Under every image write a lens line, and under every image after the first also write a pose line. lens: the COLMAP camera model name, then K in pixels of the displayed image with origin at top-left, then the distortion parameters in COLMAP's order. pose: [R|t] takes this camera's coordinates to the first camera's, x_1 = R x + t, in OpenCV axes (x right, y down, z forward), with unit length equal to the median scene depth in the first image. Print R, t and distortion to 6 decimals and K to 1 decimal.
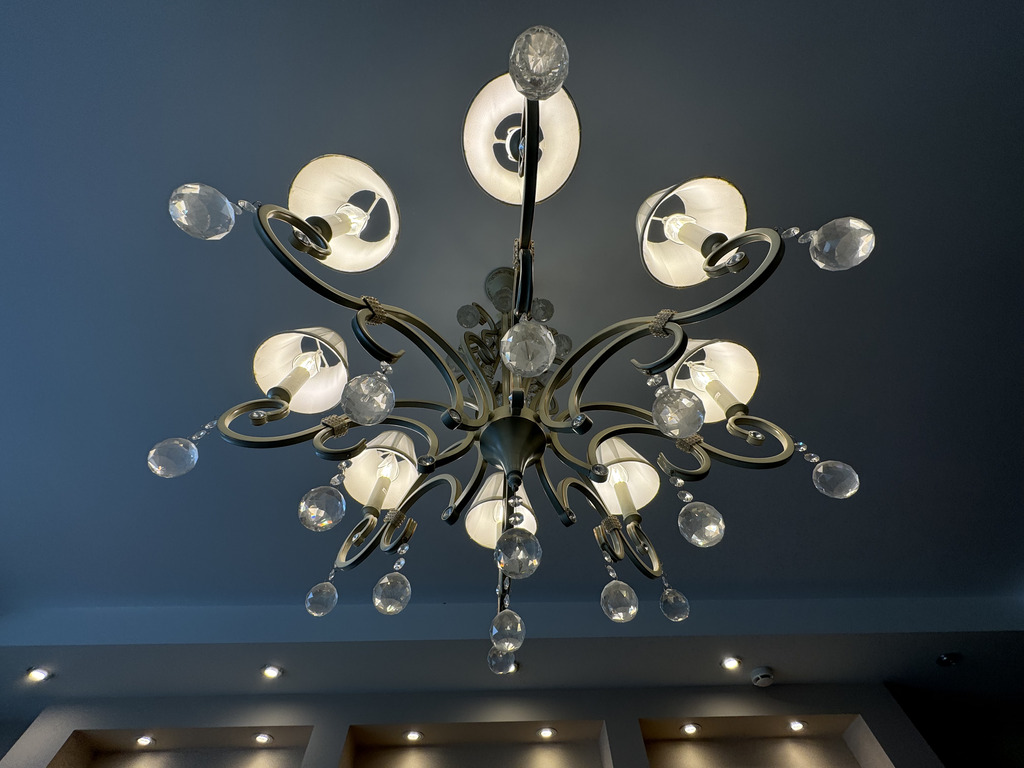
lens RADIAL K [[407.7, 0, 510.3], [0, 407.7, 384.5], [0, 0, 1]] dist [-0.001600, 0.000231]
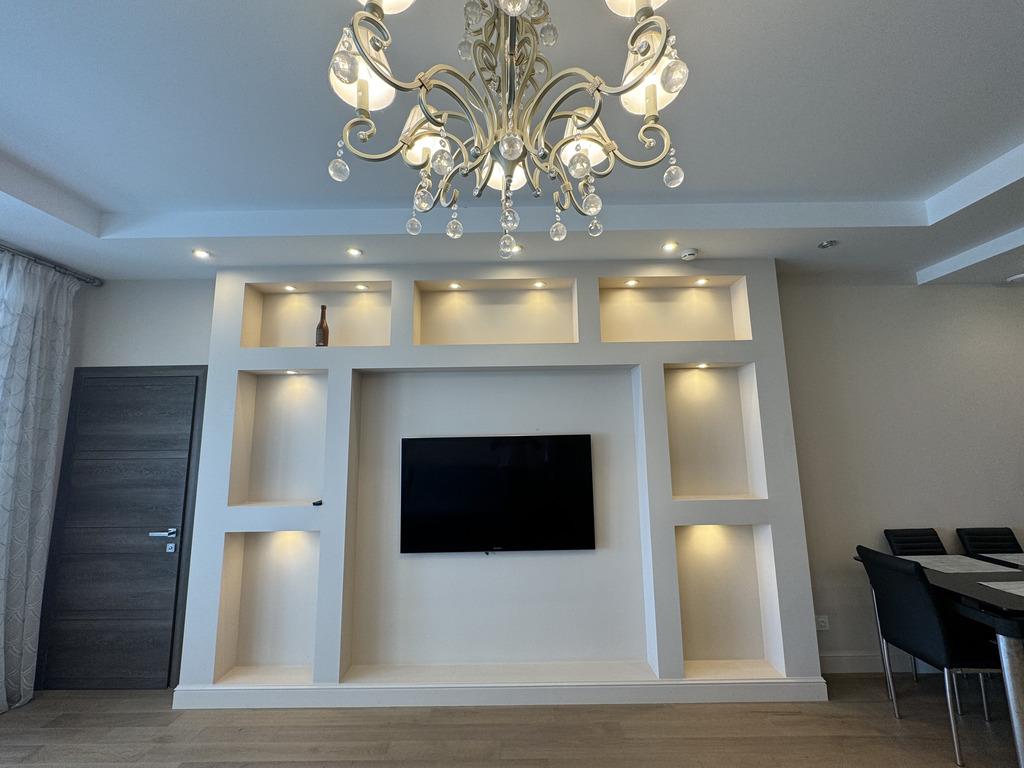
lens RADIAL K [[407.7, 0, 510.3], [0, 407.7, 384.5], [0, 0, 1]] dist [-0.001600, 0.000231]
pose [[0.999710, 0.007331, -0.022927, 0.018064], [0.014230, 0.588232, 0.808567, -0.203903], [0.019414, -0.808659, 0.587958, -0.254714]]
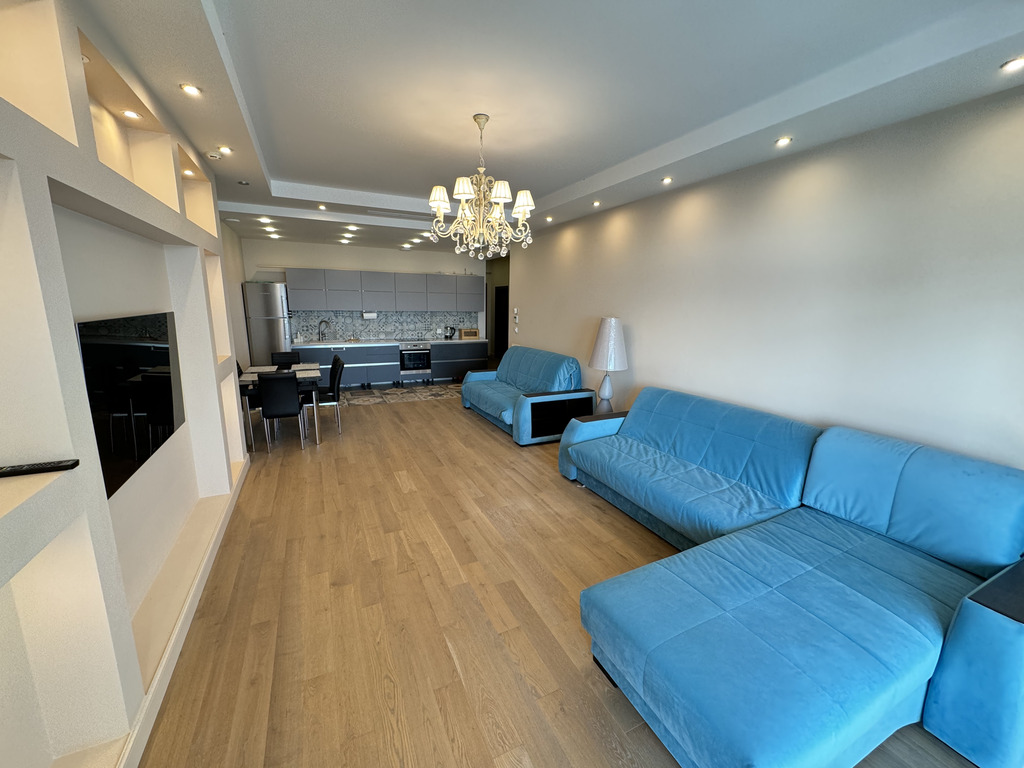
lens RADIAL K [[410.1, 0, 512.0], [0, 410.1, 384.0], [0, 0, 1]] dist [-0.000050, -0.000119]
pose [[-0.421818, -0.158665, 0.892690, -1.679223], [-0.804315, 0.519940, -0.287646, 0.754025], [-0.418505, -0.839338, -0.346937, 0.299686]]
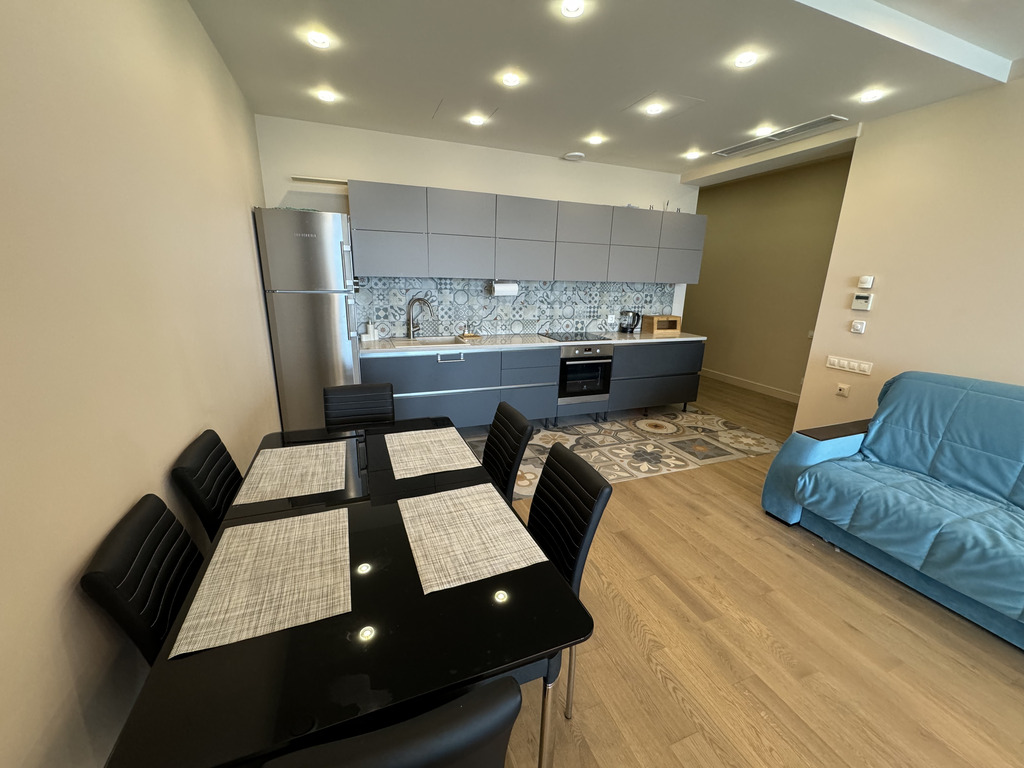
lens RADIAL K [[407.7, 0, 510.3], [0, 407.7, 384.5], [0, 0, 1]] dist [-0.001600, 0.000231]
pose [[-0.348969, -0.225175, 0.909679, 0.907363], [-0.835888, 0.513656, -0.193515, 1.002340], [-0.423688, -0.827921, -0.367472, 0.397956]]
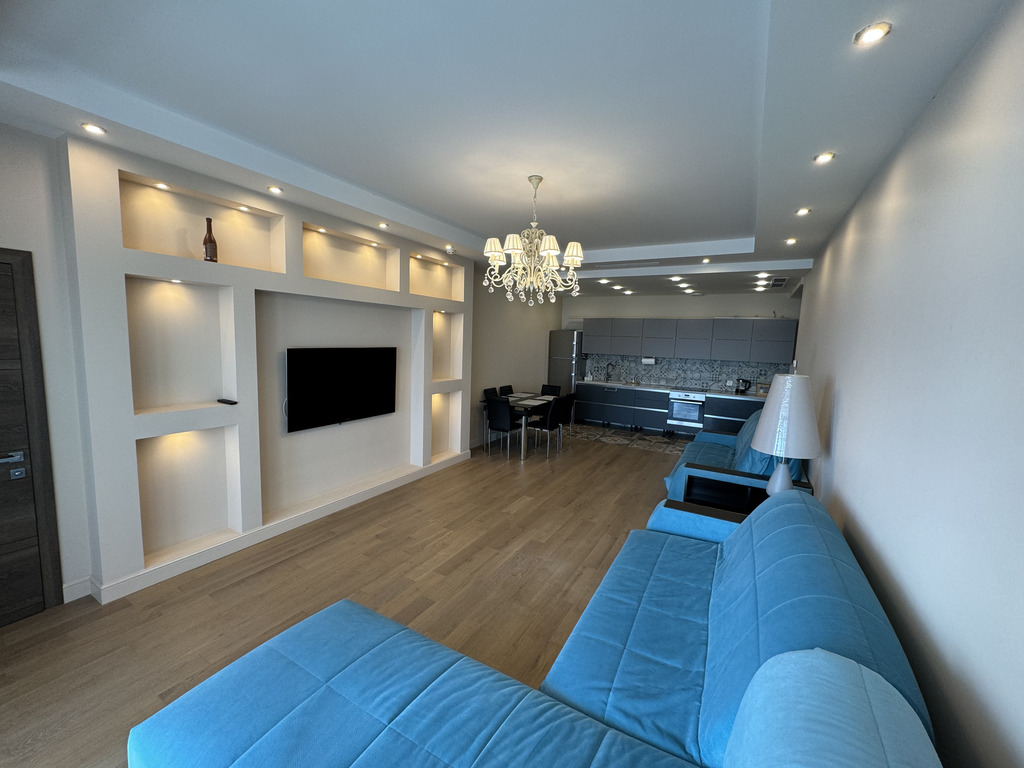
lens RADIAL K [[407.7, 0, 510.3], [0, 407.7, 384.5], [0, 0, 1]] dist [-0.001600, 0.000231]
pose [[0.514444, -0.052281, 0.855929, -1.614316], [-0.779666, 0.387054, 0.492250, -0.599270], [-0.357026, -0.920574, 0.158356, -0.382693]]
